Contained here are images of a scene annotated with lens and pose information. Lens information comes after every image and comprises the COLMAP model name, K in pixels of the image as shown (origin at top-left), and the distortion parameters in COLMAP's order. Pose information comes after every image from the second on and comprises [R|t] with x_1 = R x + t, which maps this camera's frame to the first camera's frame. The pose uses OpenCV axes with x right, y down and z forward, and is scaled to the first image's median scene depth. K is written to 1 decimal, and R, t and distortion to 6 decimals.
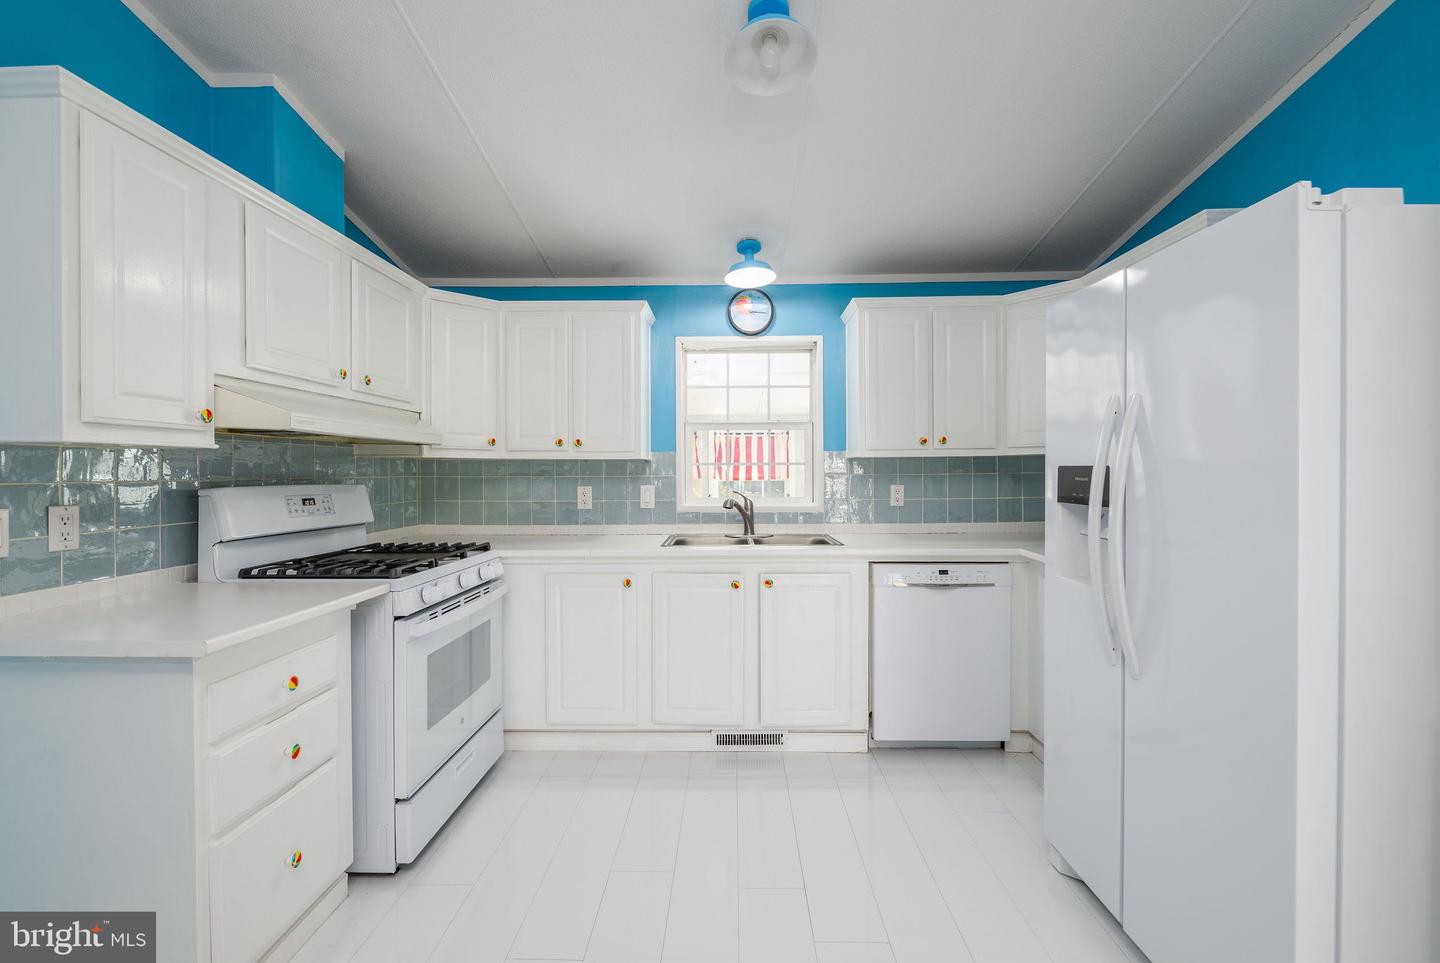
lens RADIAL K [[603.8, 0, 715.2], [0, 603.8, 472.2], [0, 0, 1]] dist [-0.000822, 0.000104]
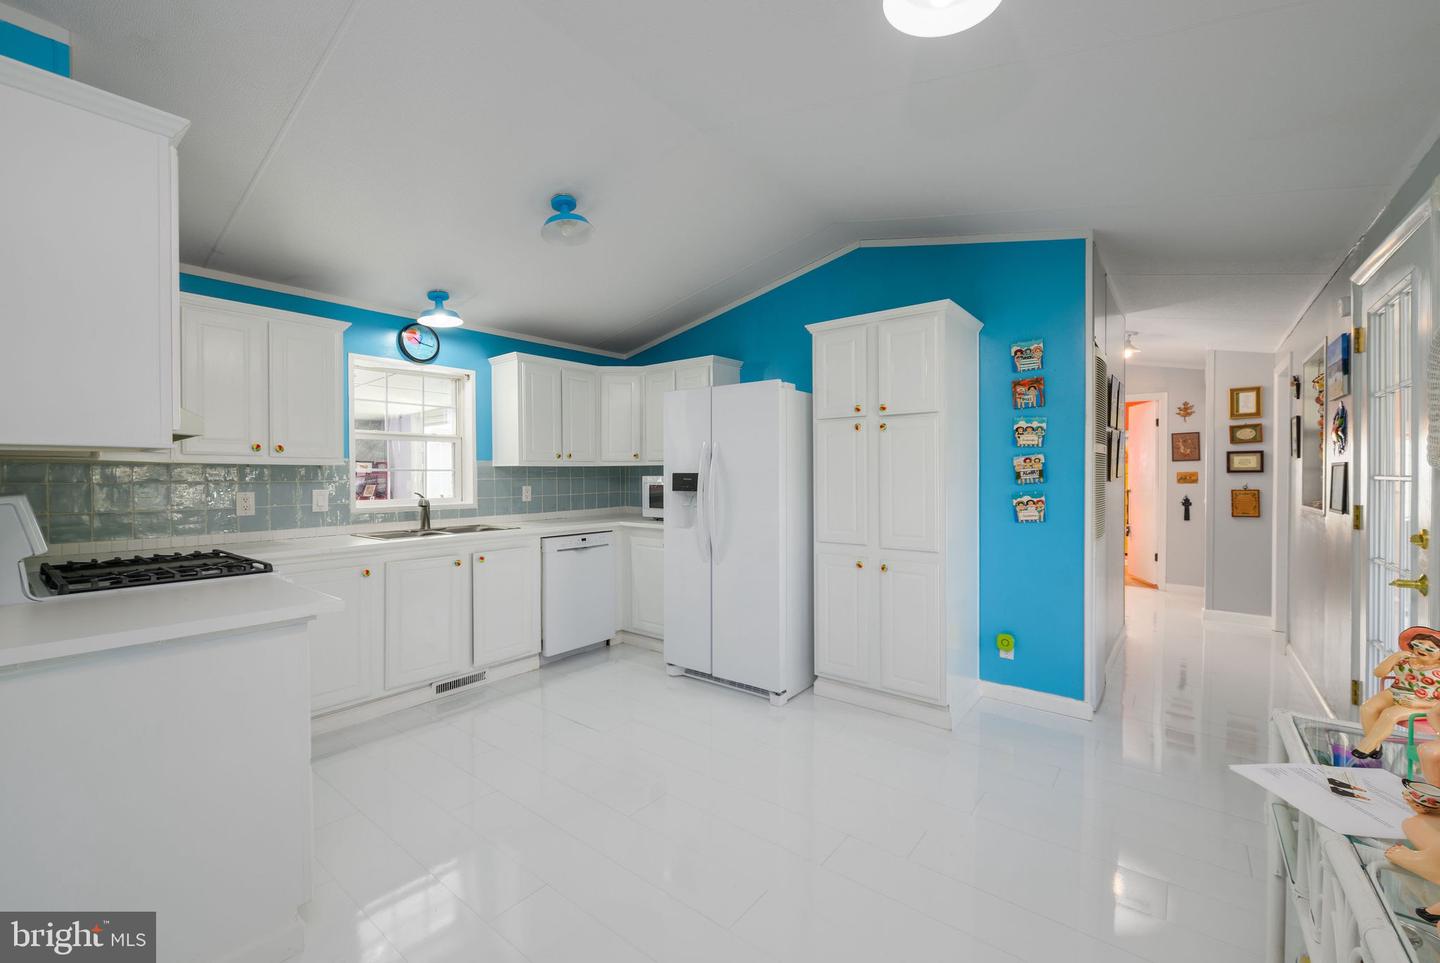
lens RADIAL K [[616.4, 0, 718.7], [0, 616.4, 475.5], [0, 0, 1]] dist [0.000240, 0.000071]
pose [[0.594559, 0.001898, 0.804050, -0.645761], [0.005441, 0.999965, -0.006383, 0.008721], [-0.804034, 0.008170, 0.594527, -0.224965]]
